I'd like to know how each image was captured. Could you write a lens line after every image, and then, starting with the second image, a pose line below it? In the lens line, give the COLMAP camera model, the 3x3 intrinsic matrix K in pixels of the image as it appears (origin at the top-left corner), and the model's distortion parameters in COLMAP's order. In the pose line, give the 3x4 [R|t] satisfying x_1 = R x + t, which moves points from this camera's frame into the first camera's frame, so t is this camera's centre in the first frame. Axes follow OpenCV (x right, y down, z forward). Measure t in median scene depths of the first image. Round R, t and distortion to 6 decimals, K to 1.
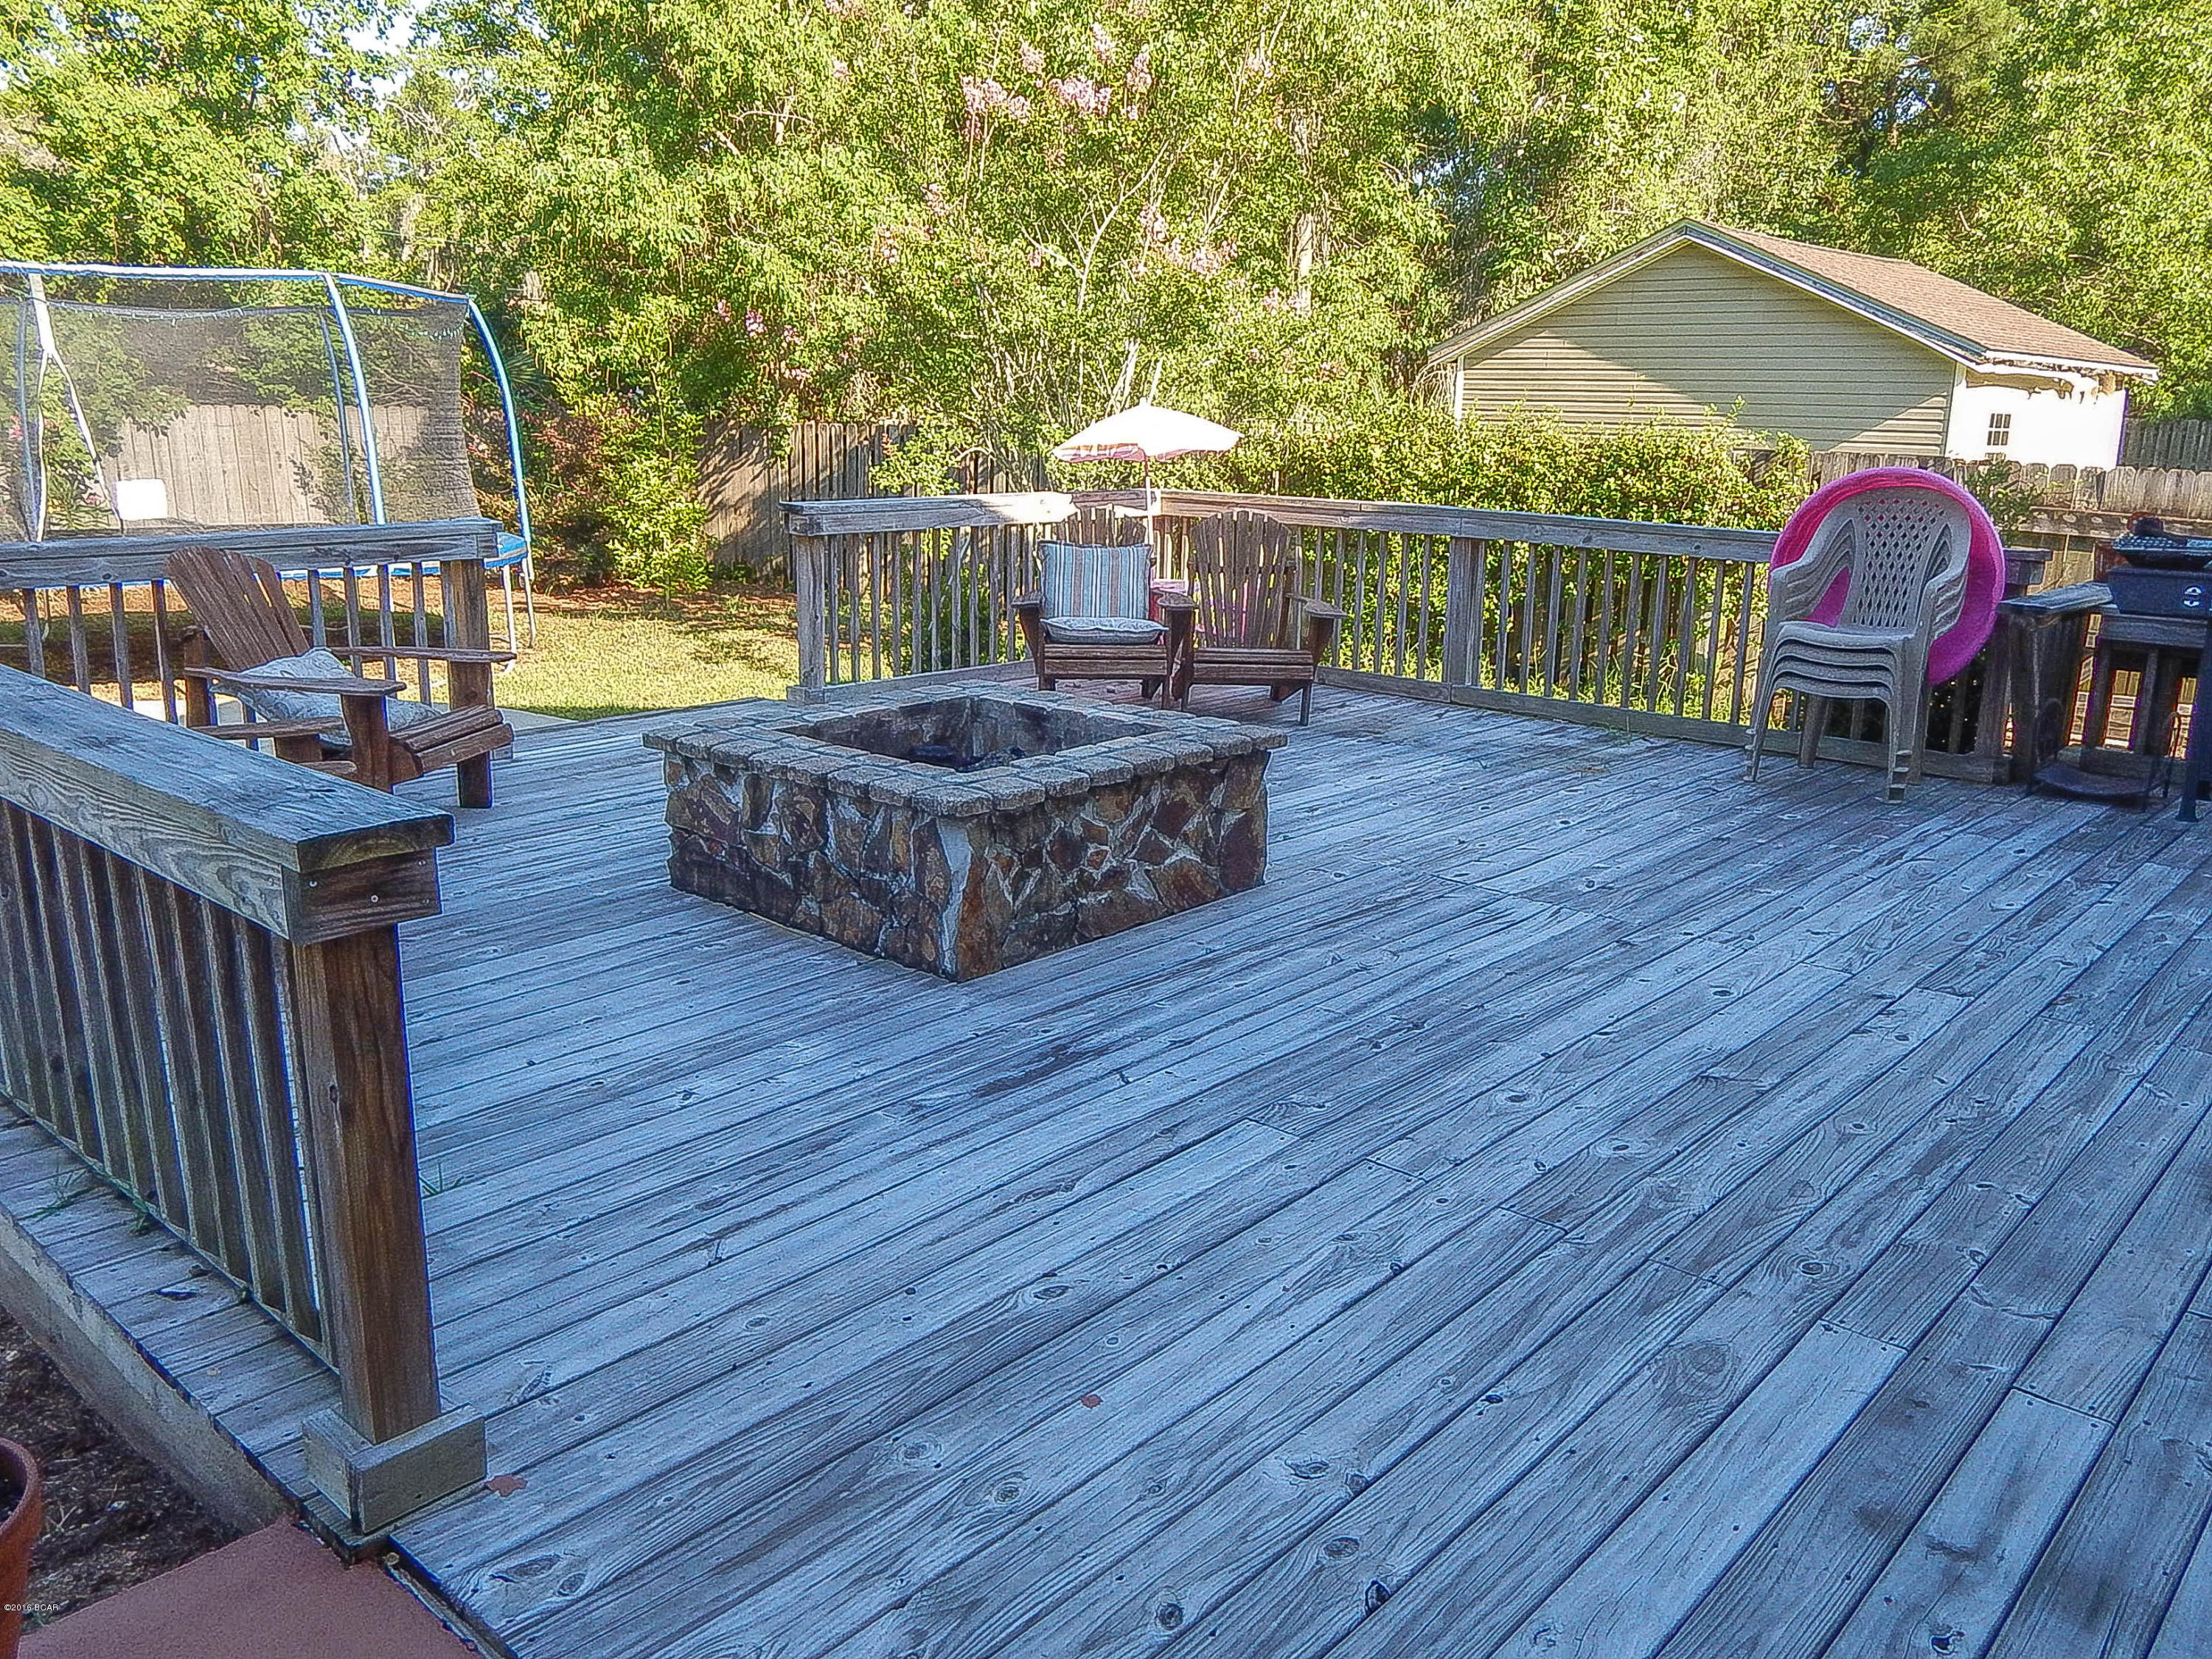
lens RADIAL K [[1684.2, 0, 1106.0], [0, 1684.2, 829.5], [0, 0, 1]] dist [-0.002150, -0.040272]
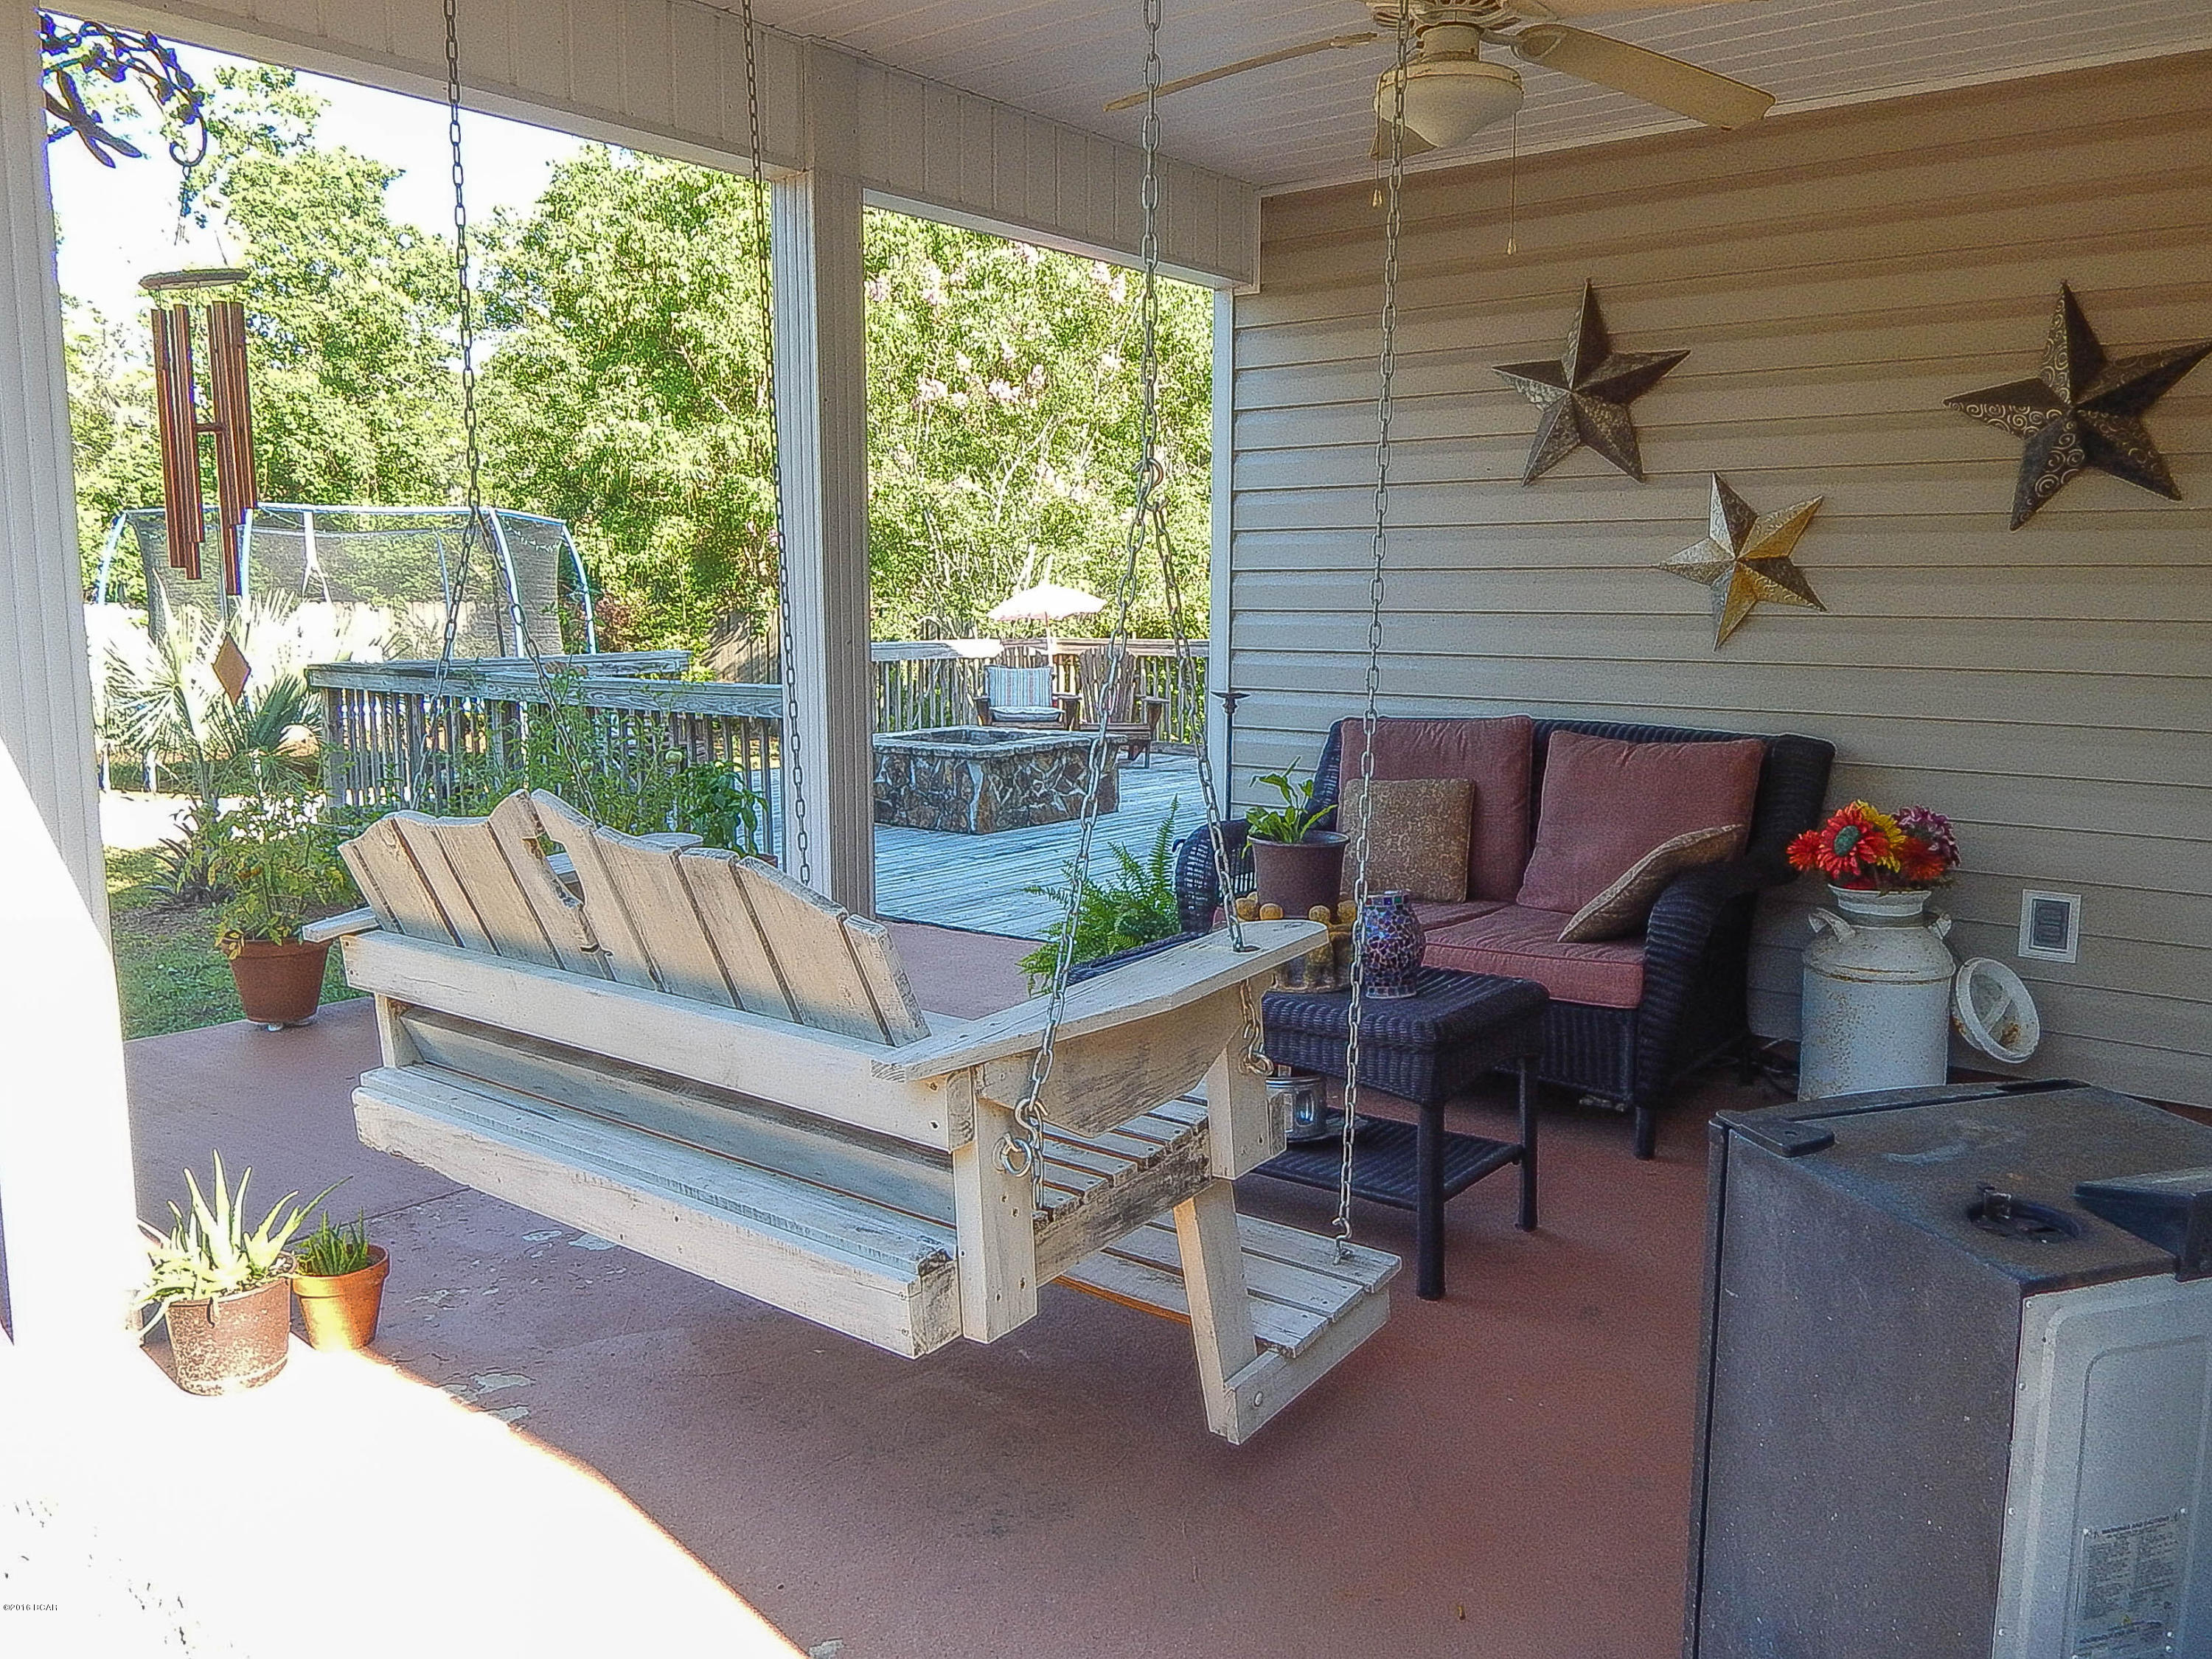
lens RADIAL K [[1684.2, 0, 1106.0], [0, 1684.2, 829.5], [0, 0, 1]] dist [-0.002150, -0.040272]
pose [[0.997390, -0.027948, 0.066567, -0.046548], [0.035176, 0.993307, -0.110016, 0.229817], [-0.063047, 0.112070, 0.991698, -0.825978]]
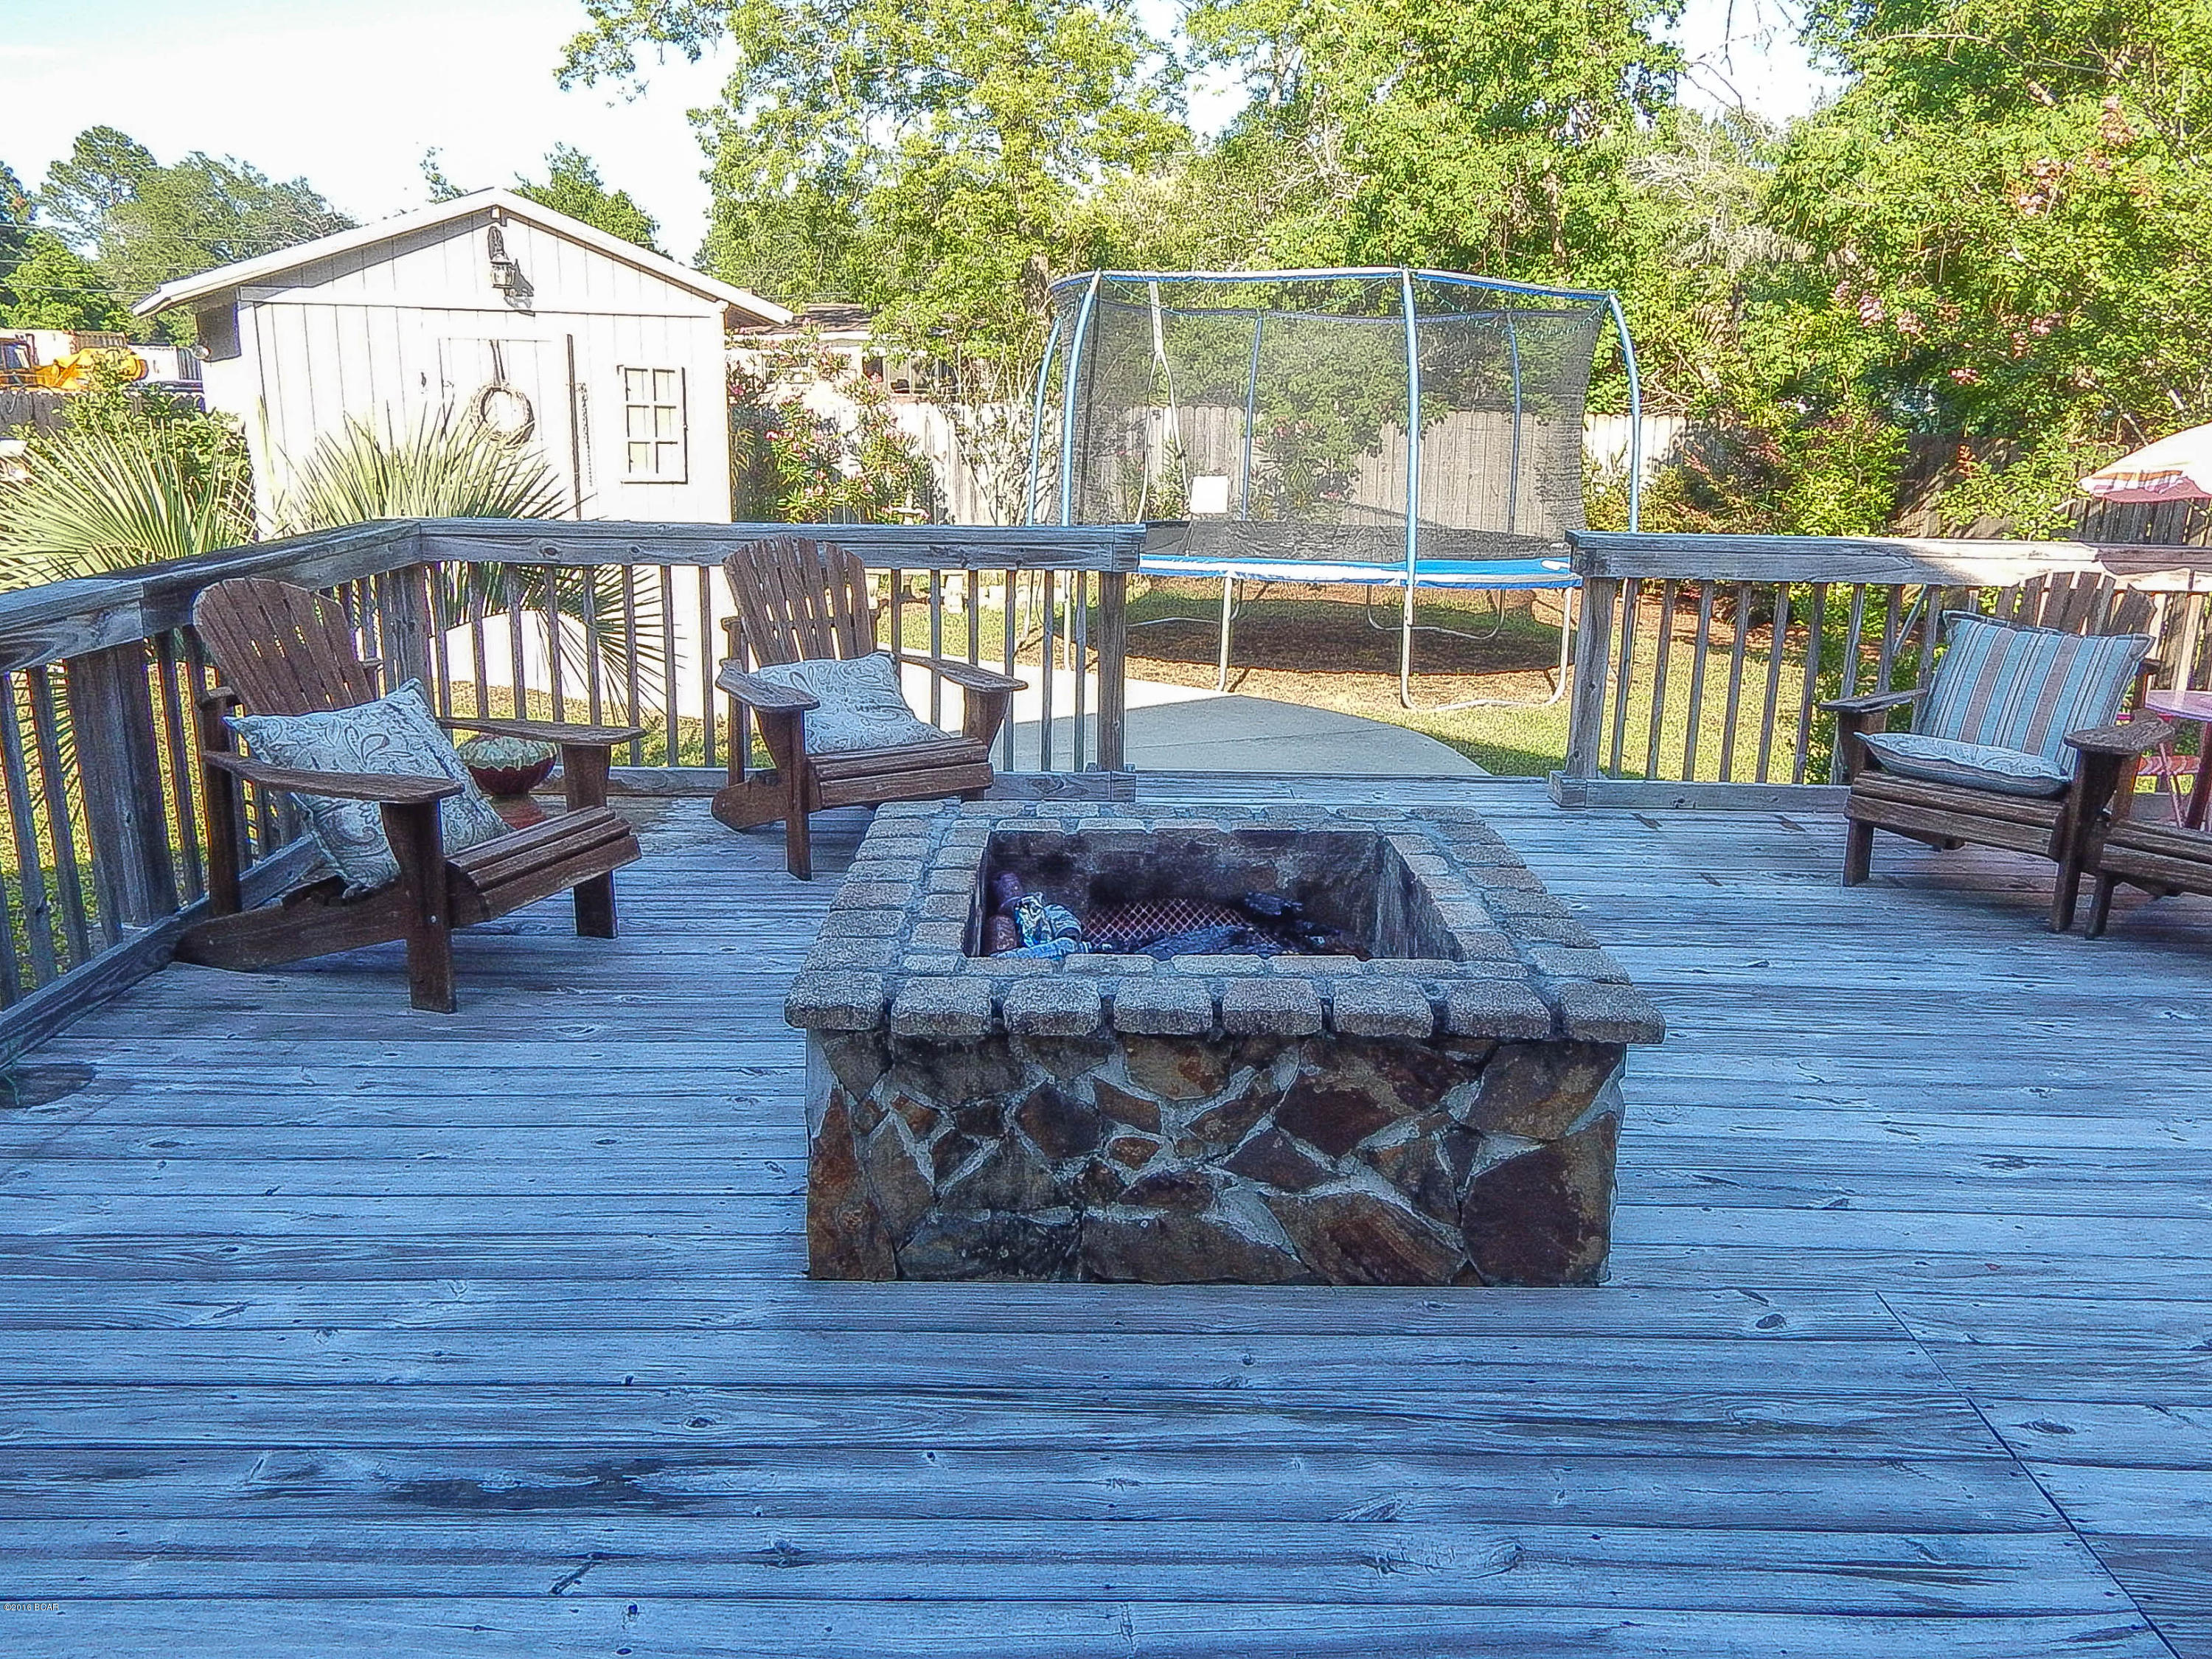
lens RADIAL K [[1679.2, 0, 1168.5], [0, 1679.2, 794.2], [0, 0, 1]] dist [0.006840, -0.000135]
pose [[0.687843, 0.168234, -0.706094, 0.294656], [-0.189742, 0.980620, 0.048806, -0.100846], [0.700621, 0.100405, 0.706434, 0.436941]]
